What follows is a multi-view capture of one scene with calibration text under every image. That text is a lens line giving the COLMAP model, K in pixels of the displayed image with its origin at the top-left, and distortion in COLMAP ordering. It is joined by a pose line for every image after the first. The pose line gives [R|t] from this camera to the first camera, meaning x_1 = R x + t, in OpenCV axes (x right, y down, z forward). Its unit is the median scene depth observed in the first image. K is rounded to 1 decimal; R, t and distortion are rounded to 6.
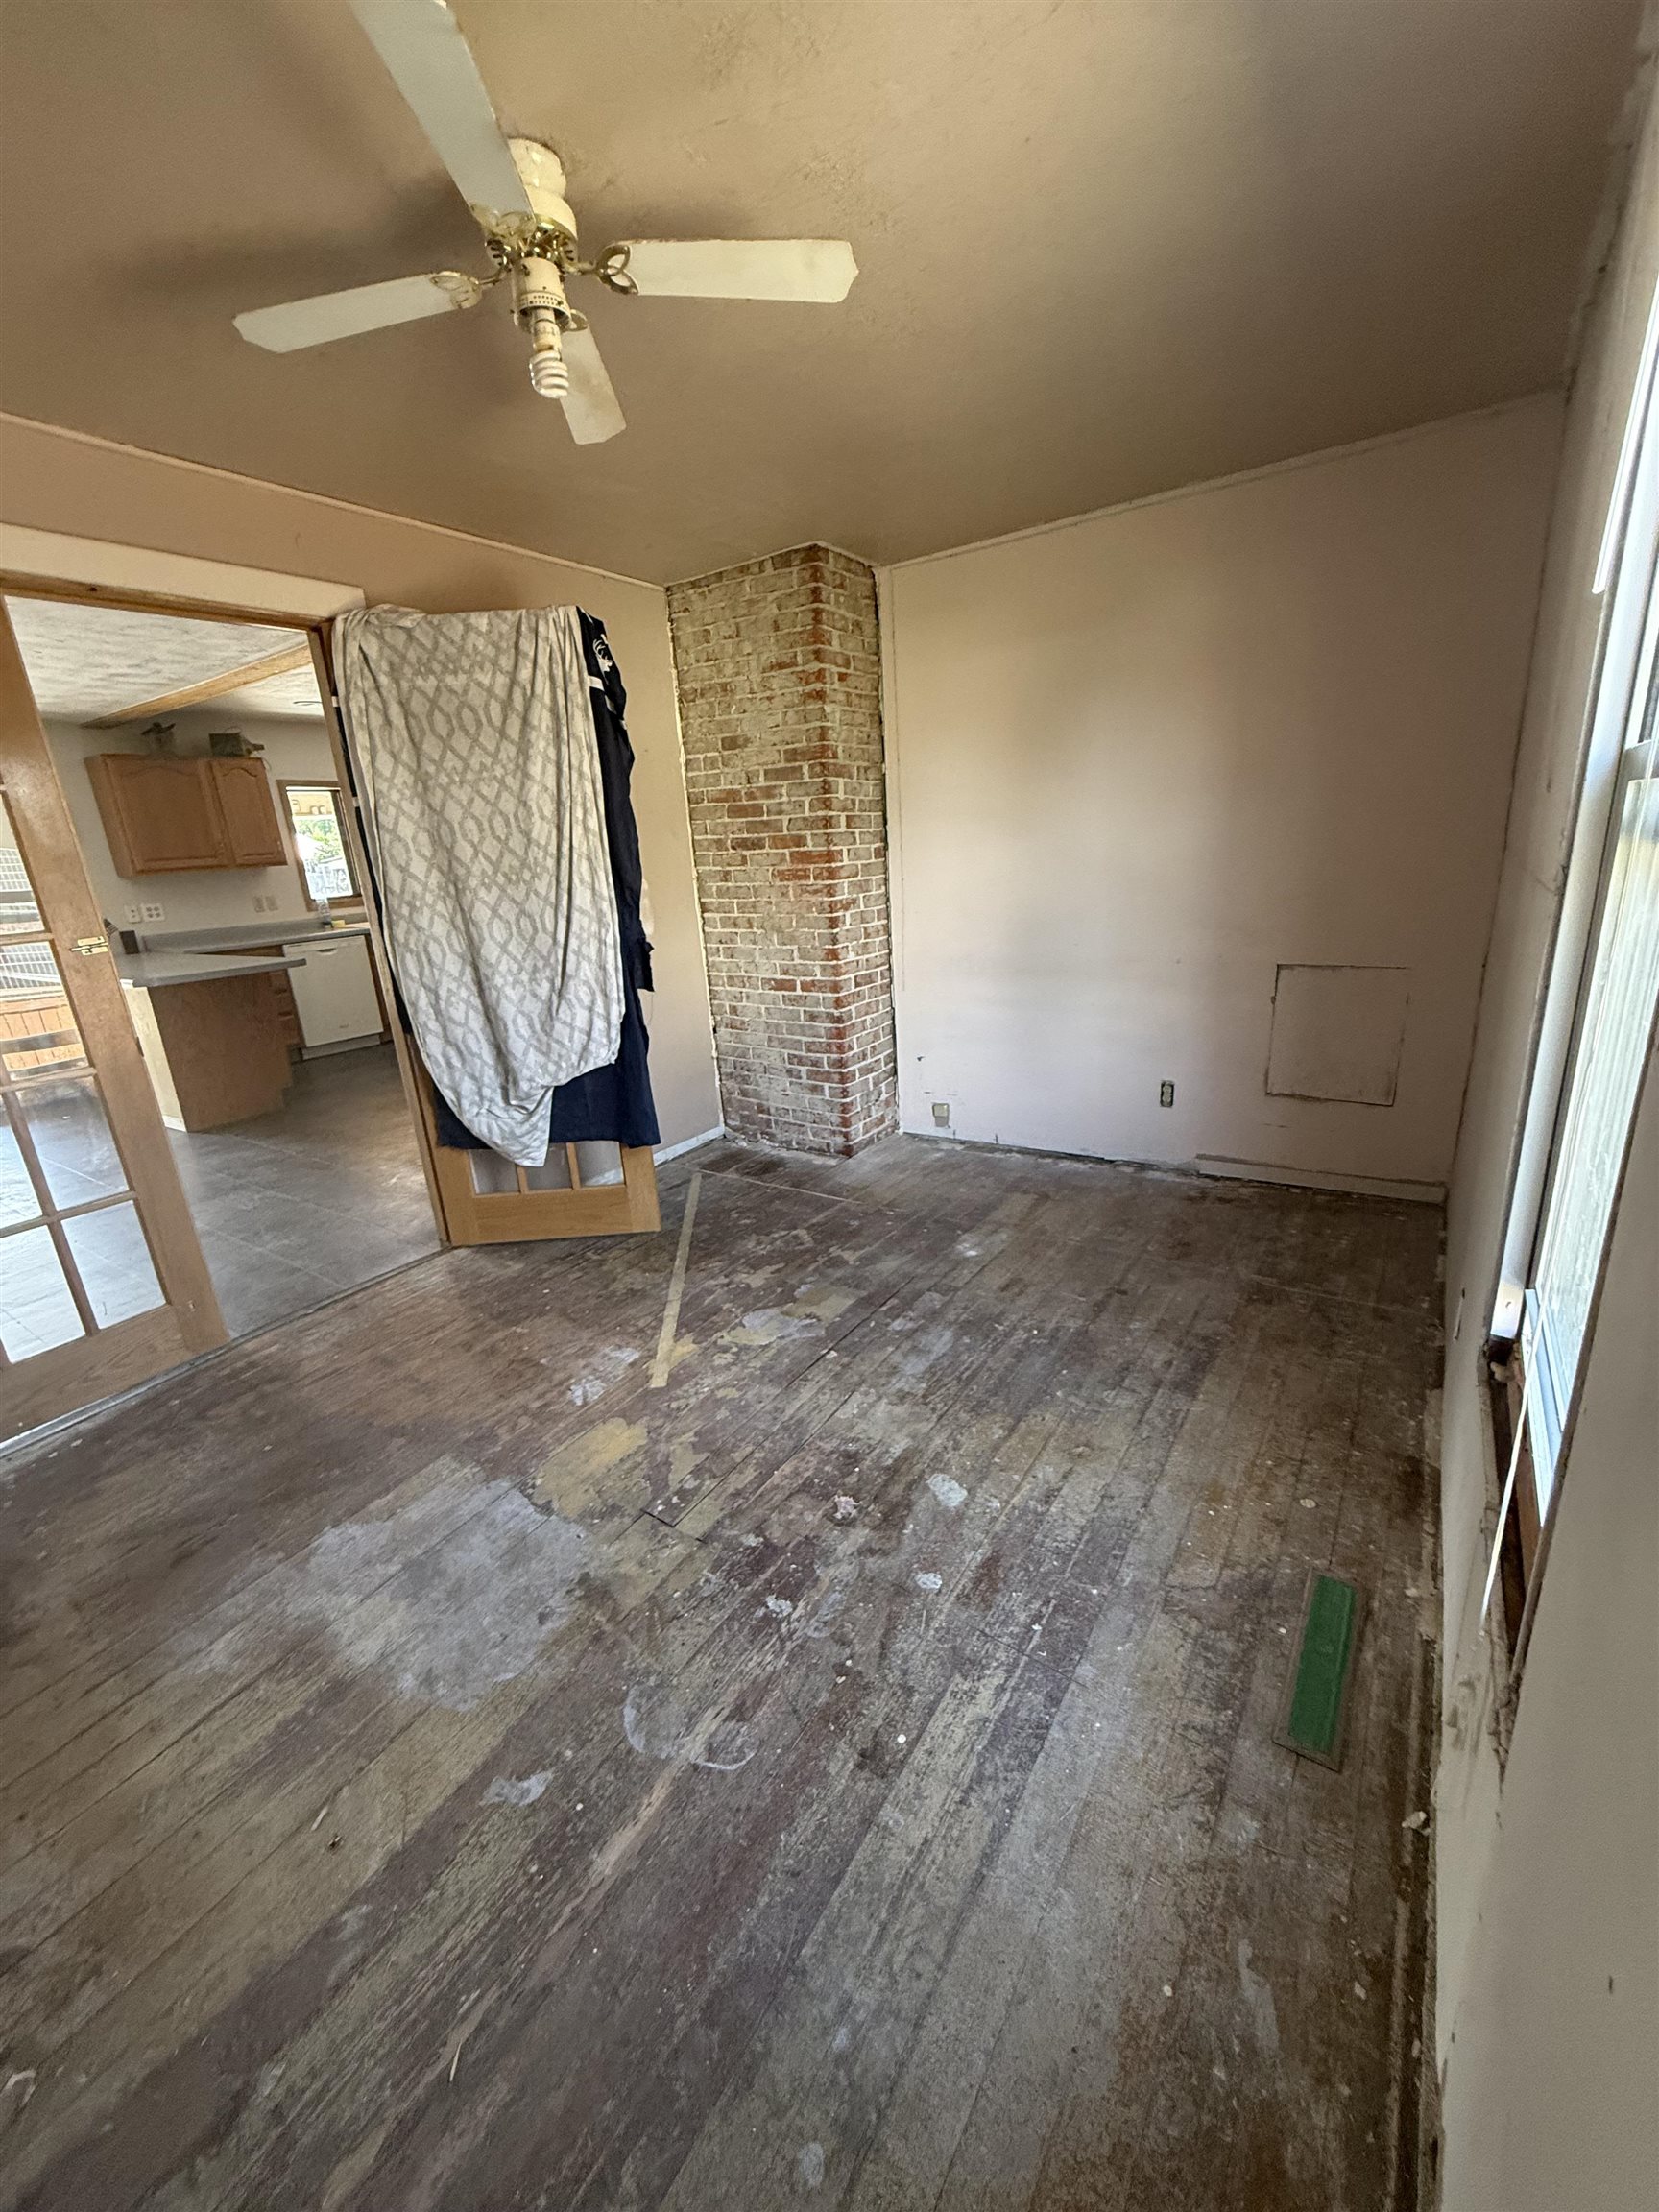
lens RADIAL K [[883.2, 0, 830.2], [0, 883.2, 1107.3], [0, 0, 1]] dist [-0.003743, 0.000174]
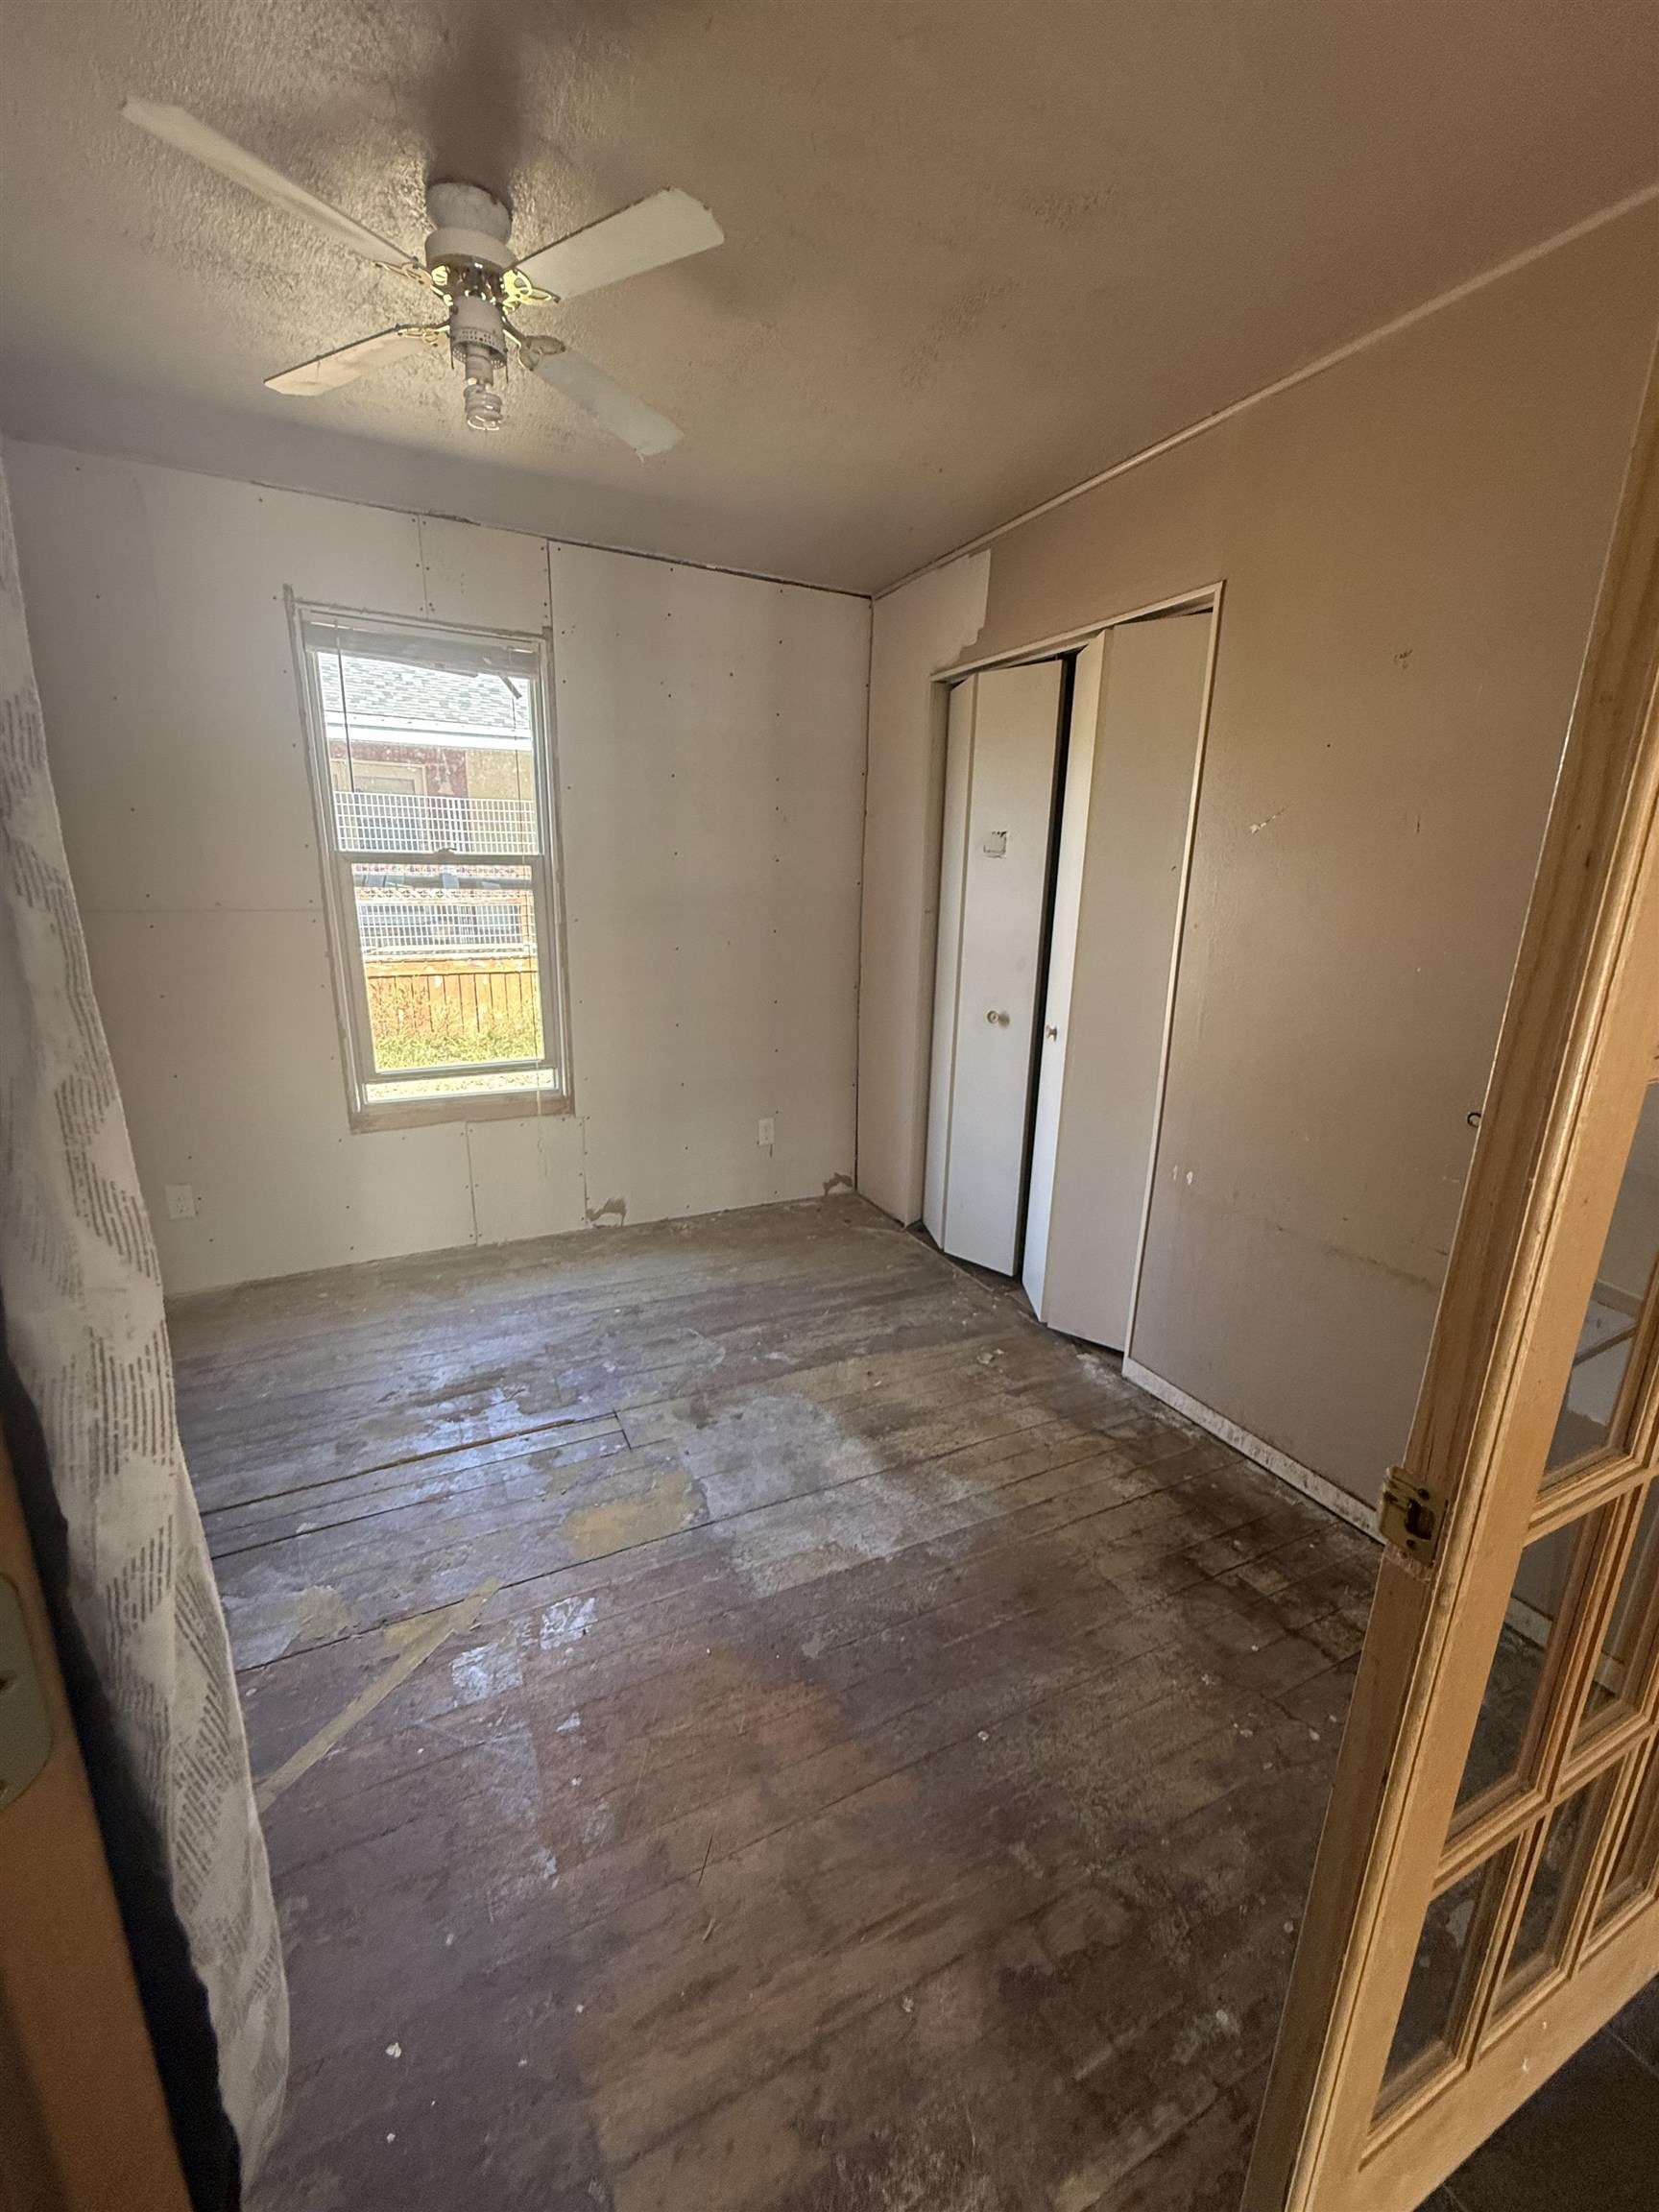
lens RADIAL K [[883.2, 0, 818.8], [0, 883.2, 1104.1], [0, 0, 1]] dist [-0.003743, 0.000174]
pose [[-0.869452, -0.080458, 0.487422, -1.104661], [0.174922, 0.872590, 0.456058, -0.474074], [-0.462013, 0.481781, -0.744601, 1.790334]]
